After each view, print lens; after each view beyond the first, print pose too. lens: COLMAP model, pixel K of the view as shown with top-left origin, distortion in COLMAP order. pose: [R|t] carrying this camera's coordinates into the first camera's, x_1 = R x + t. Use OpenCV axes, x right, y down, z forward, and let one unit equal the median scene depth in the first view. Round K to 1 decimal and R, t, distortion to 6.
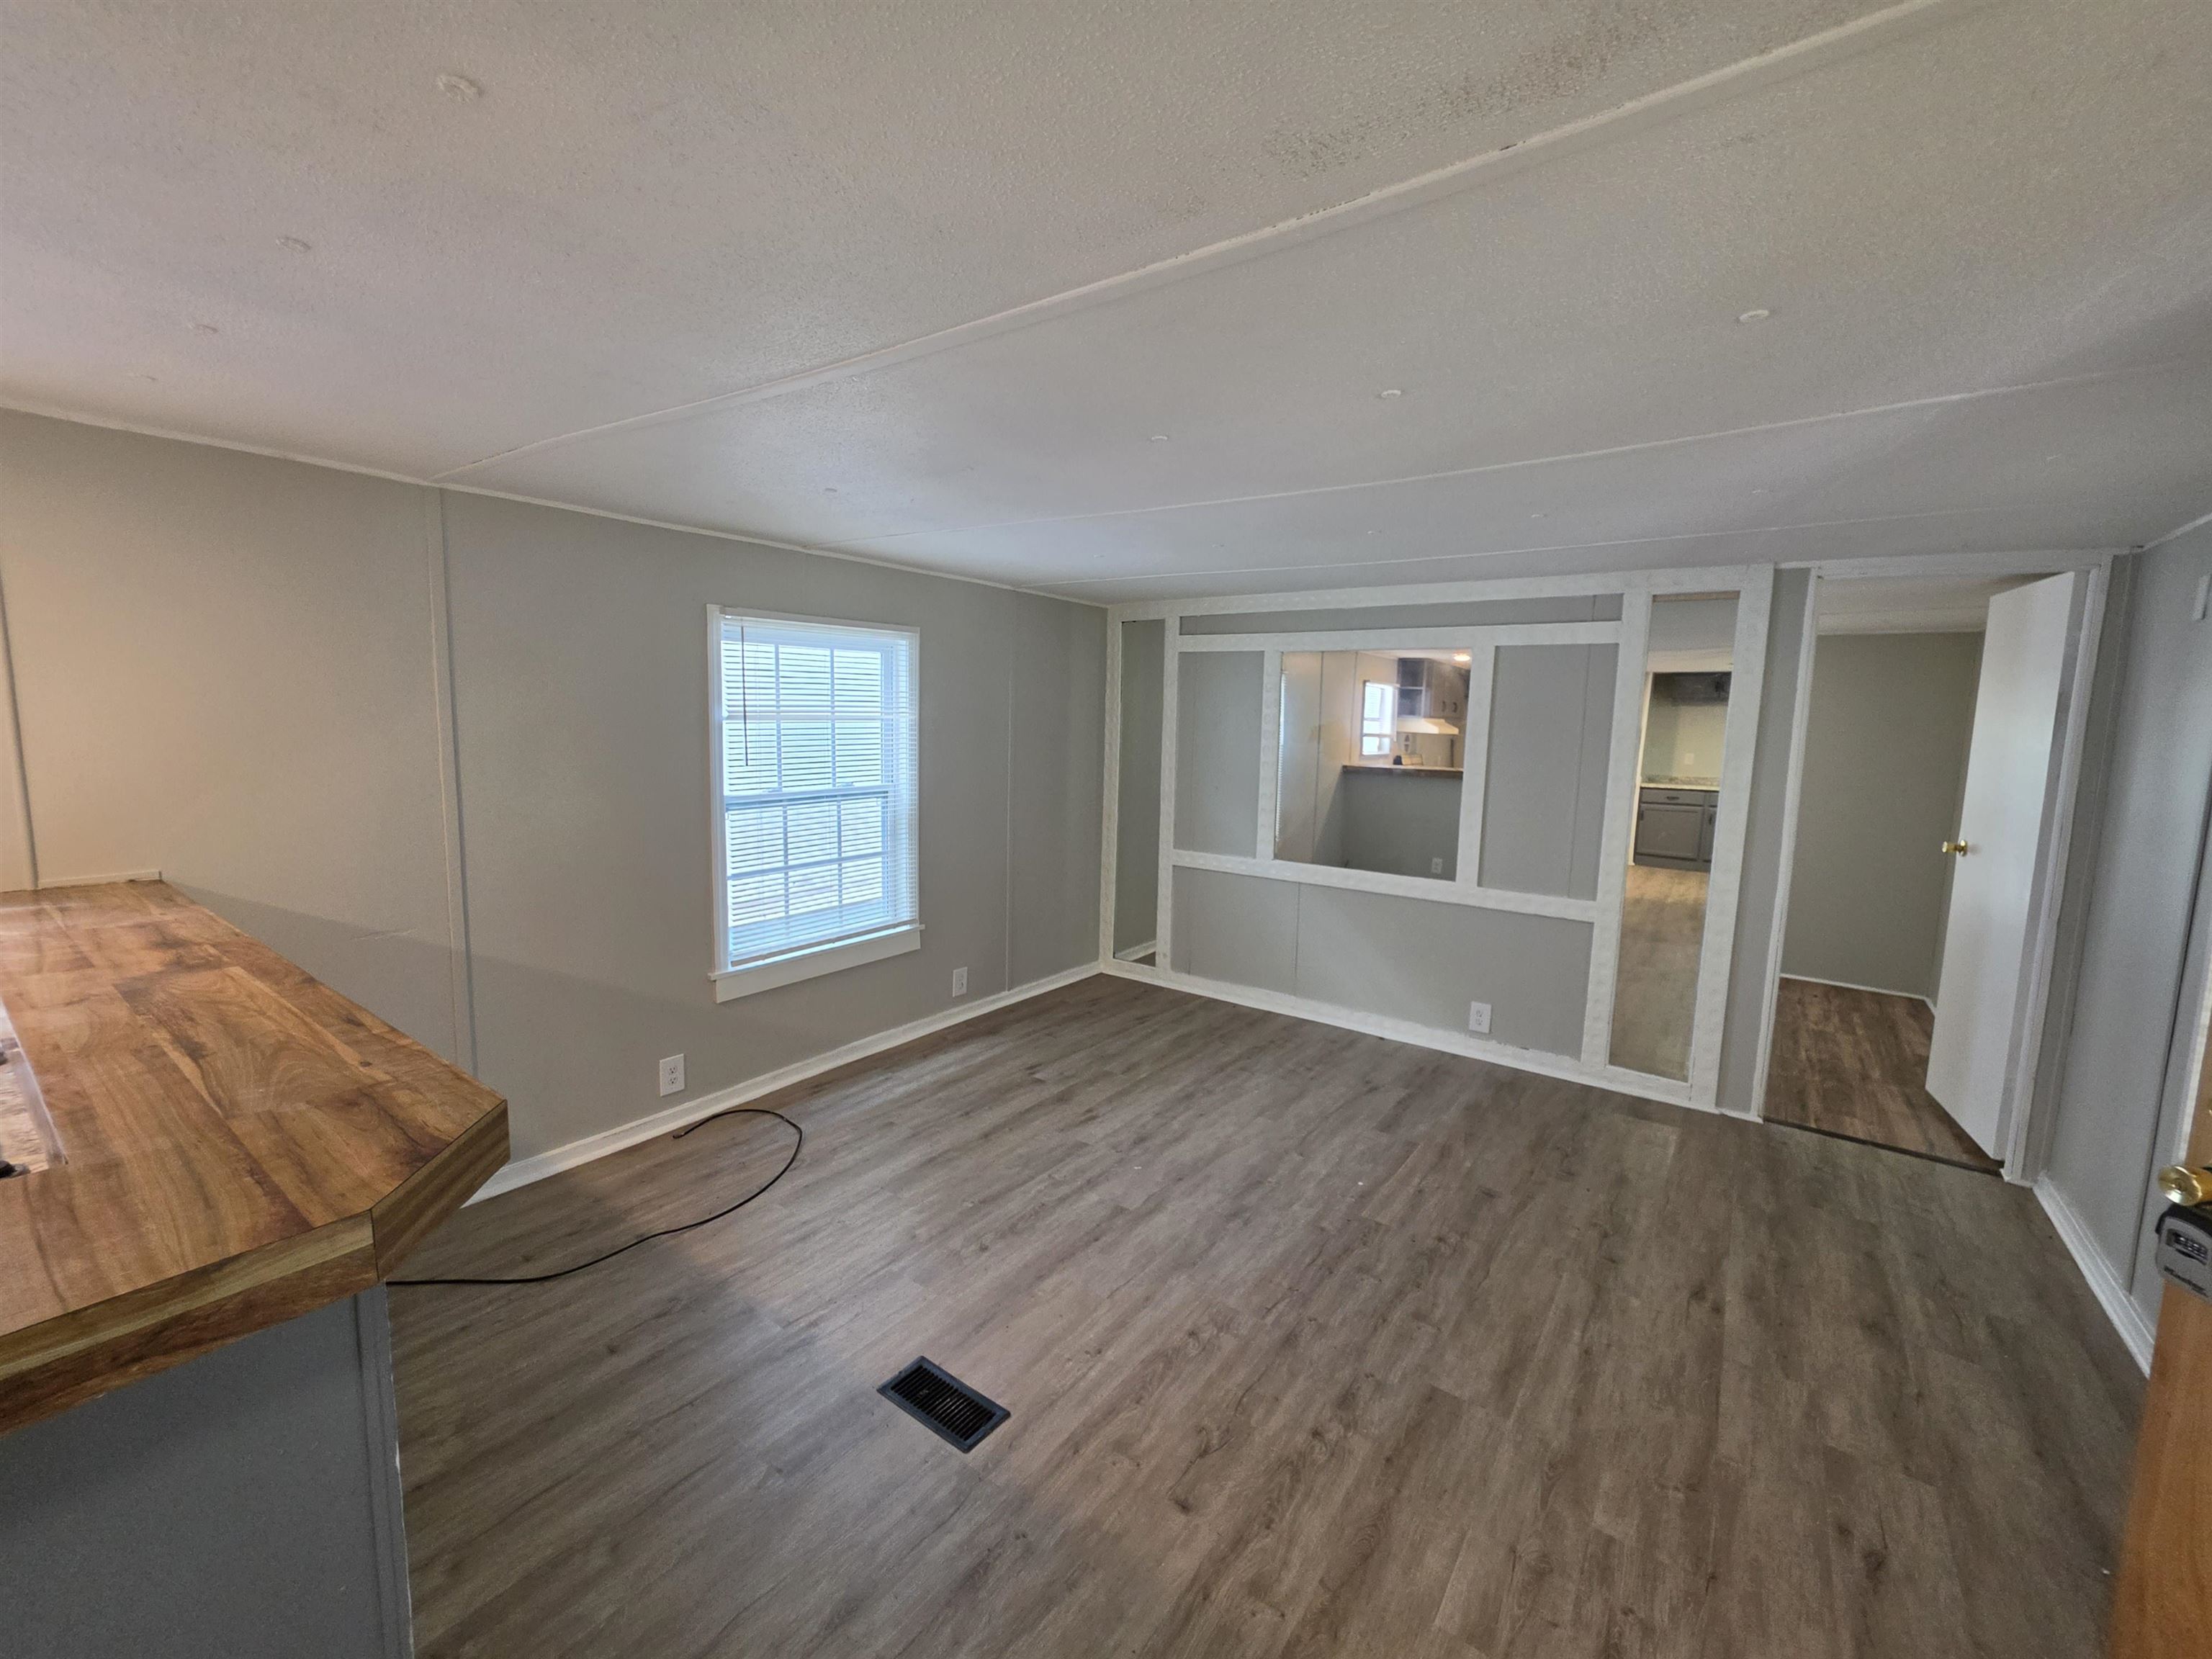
lens RADIAL K [[900.9, 0, 1108.6], [0, 900.9, 818.3], [0, 0, 1]] dist [-0.002634, -0.000119]
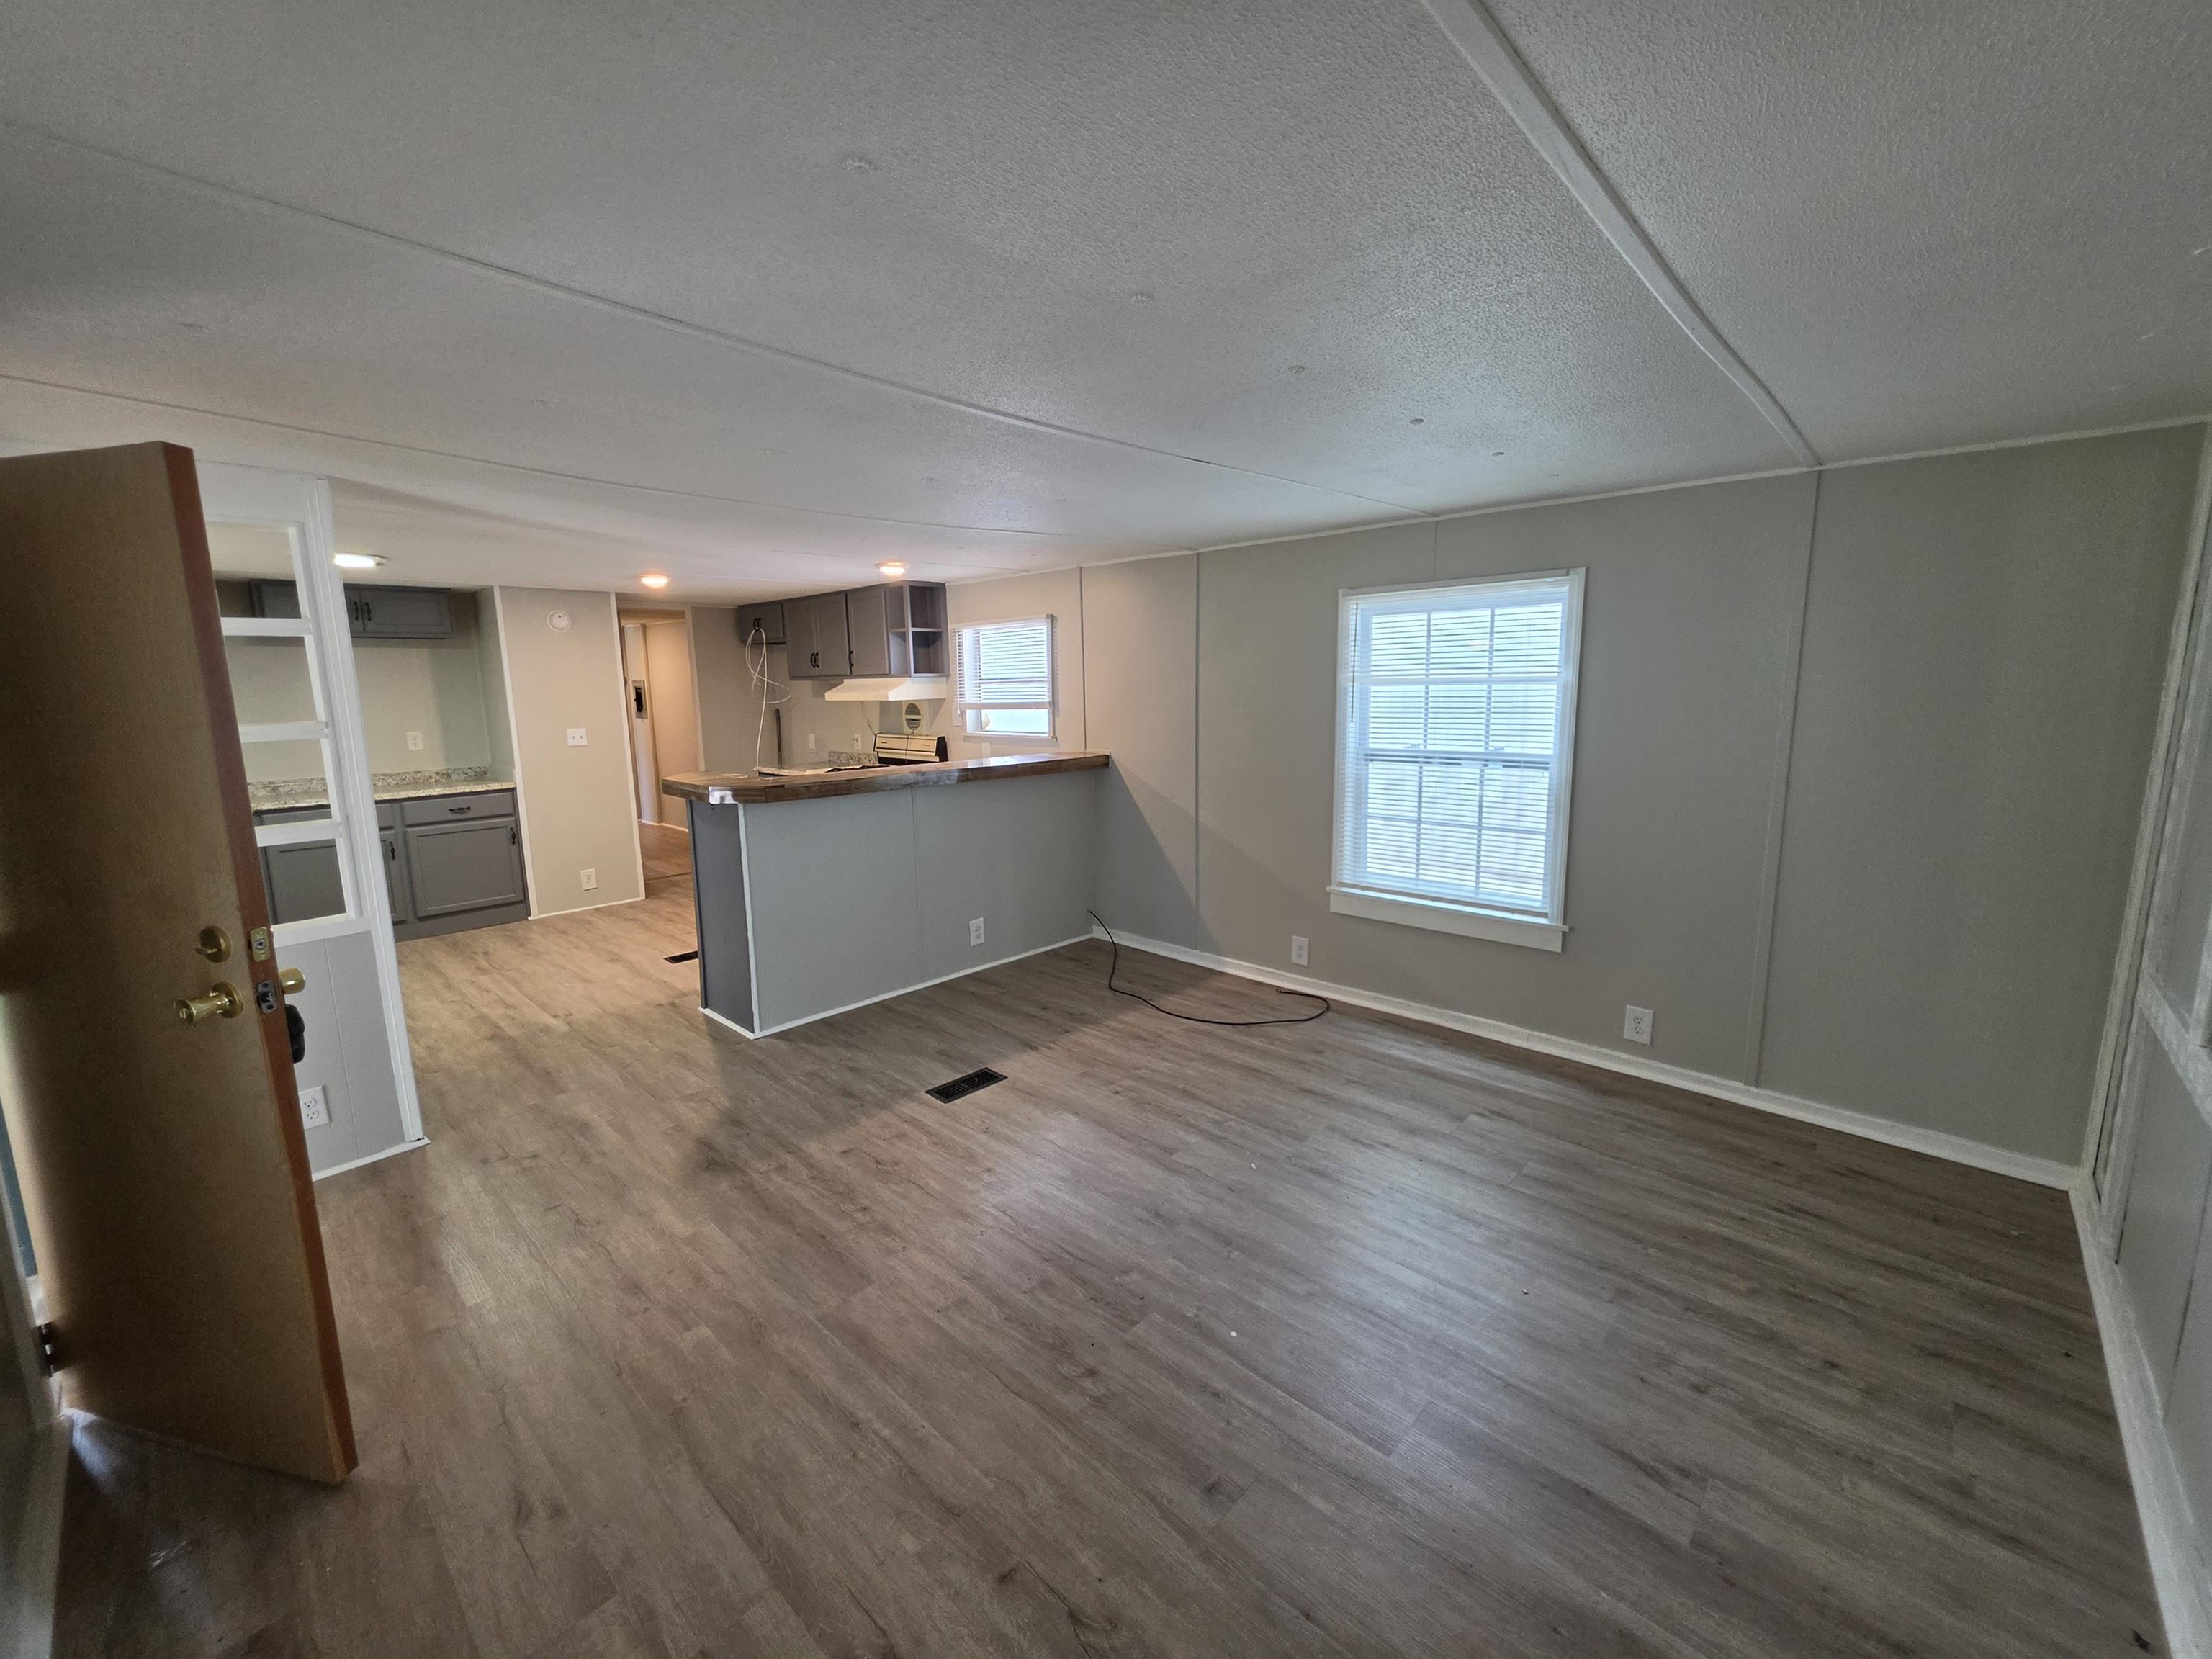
lens RADIAL K [[900.9, 0, 1108.6], [0, 900.9, 818.3], [0, 0, 1]] dist [-0.002634, -0.000119]
pose [[-0.125751, 0.132381, -0.983190, 0.789509], [-0.106628, 0.983512, 0.146062, -0.069062], [0.986315, 0.123203, -0.109563, 0.792111]]
